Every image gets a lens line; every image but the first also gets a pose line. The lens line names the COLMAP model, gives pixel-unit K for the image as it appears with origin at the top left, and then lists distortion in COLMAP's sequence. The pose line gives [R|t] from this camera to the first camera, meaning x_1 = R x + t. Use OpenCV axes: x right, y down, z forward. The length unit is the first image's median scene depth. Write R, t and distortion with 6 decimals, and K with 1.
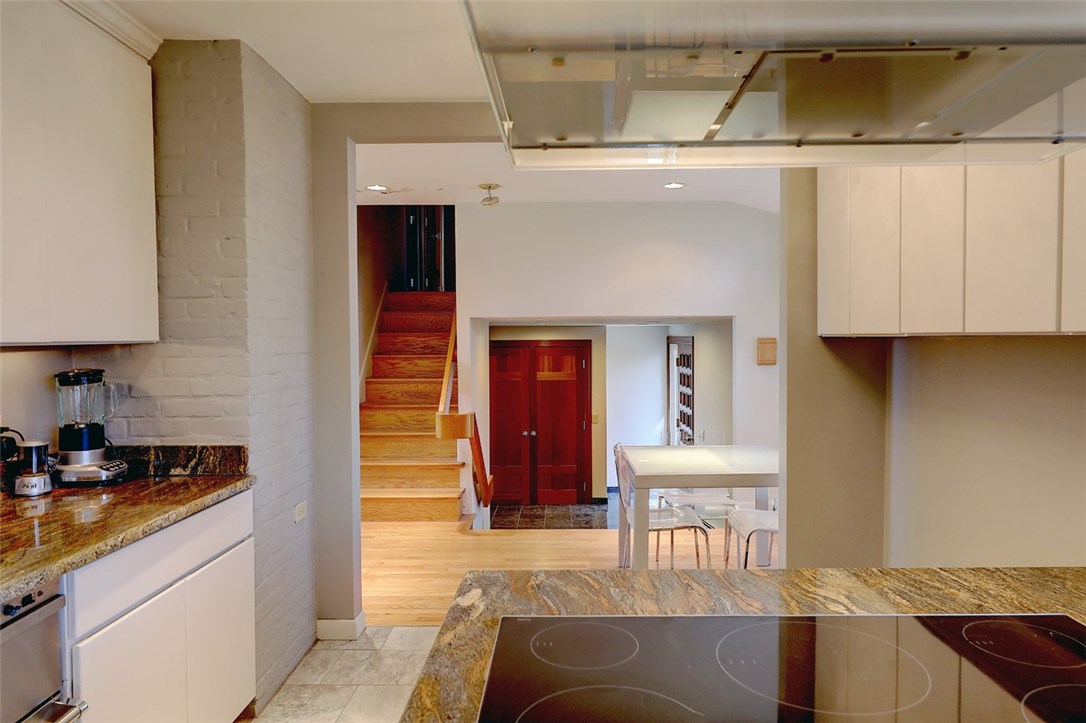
lens RADIAL K [[746.2, 0, 543.0], [0, 746.2, 361.5], [0, 0, 1]] dist [0.000166, 0.000011]
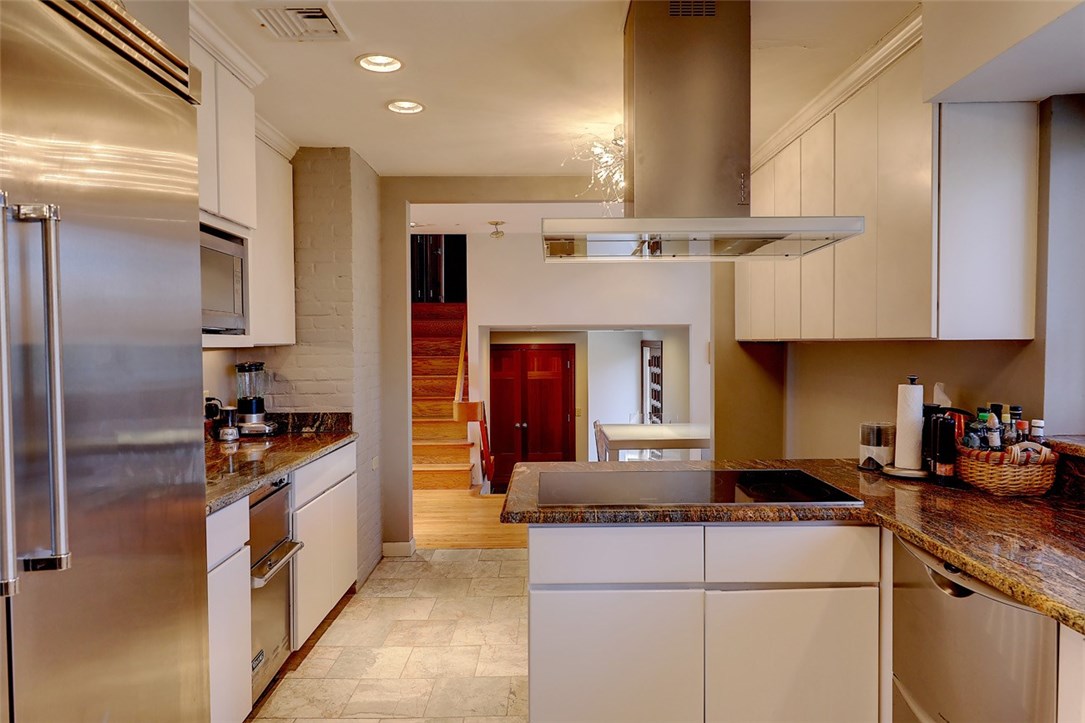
lens RADIAL K [[745.5, 0, 542.5], [0, 745.5, 361.5], [0, 0, 1]] dist [0.000166, 0.000011]
pose [[0.999718, 0.000360, 0.023761, -0.035714], [-0.000235, 0.999986, -0.005286, 0.012844], [-0.023762, 0.005279, 0.999704, -0.413381]]
